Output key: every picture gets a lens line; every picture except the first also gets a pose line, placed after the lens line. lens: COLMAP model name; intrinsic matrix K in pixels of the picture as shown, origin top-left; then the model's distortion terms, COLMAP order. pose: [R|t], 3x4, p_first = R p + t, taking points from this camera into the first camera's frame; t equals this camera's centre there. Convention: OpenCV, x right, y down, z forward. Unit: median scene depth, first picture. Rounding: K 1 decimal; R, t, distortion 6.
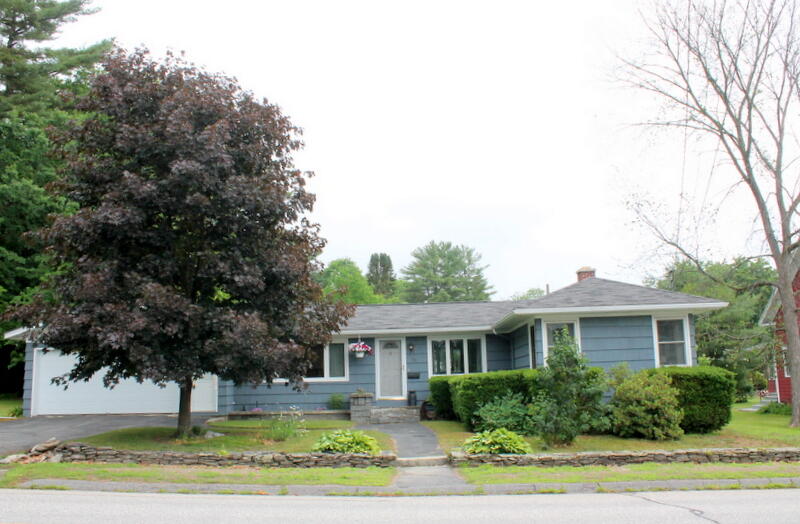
lens RADIAL K [[712.5, 0, 400.0], [0, 712.5, 262.0], [0, 0, 1]] dist [-0.168930, 0.000030]
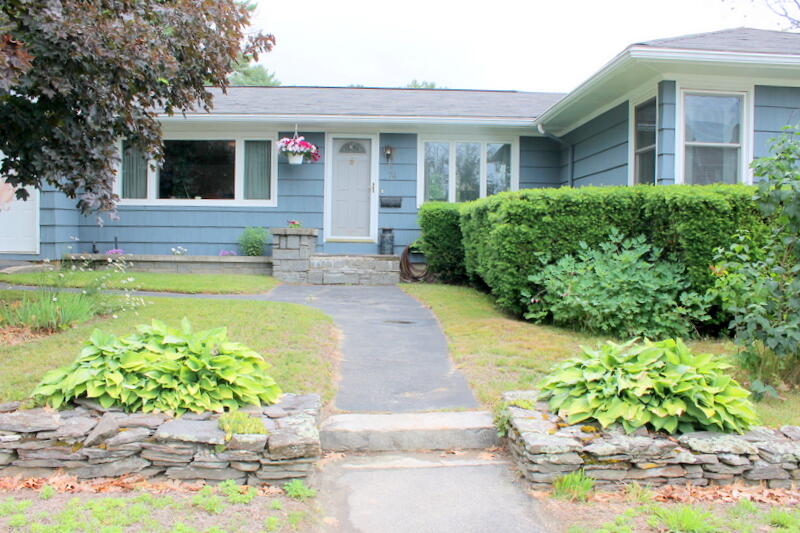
lens RADIAL K [[673.0, 0, 400.0], [0, 673.0, 266.5], [0, 0, 1]] dist [-0.169204, 0.151869]
pose [[0.998361, 0.041042, 0.039880, 0.007624], [-0.048708, 0.975245, 0.215694, 0.099383], [-0.030040, -0.217283, 0.975646, 0.488750]]
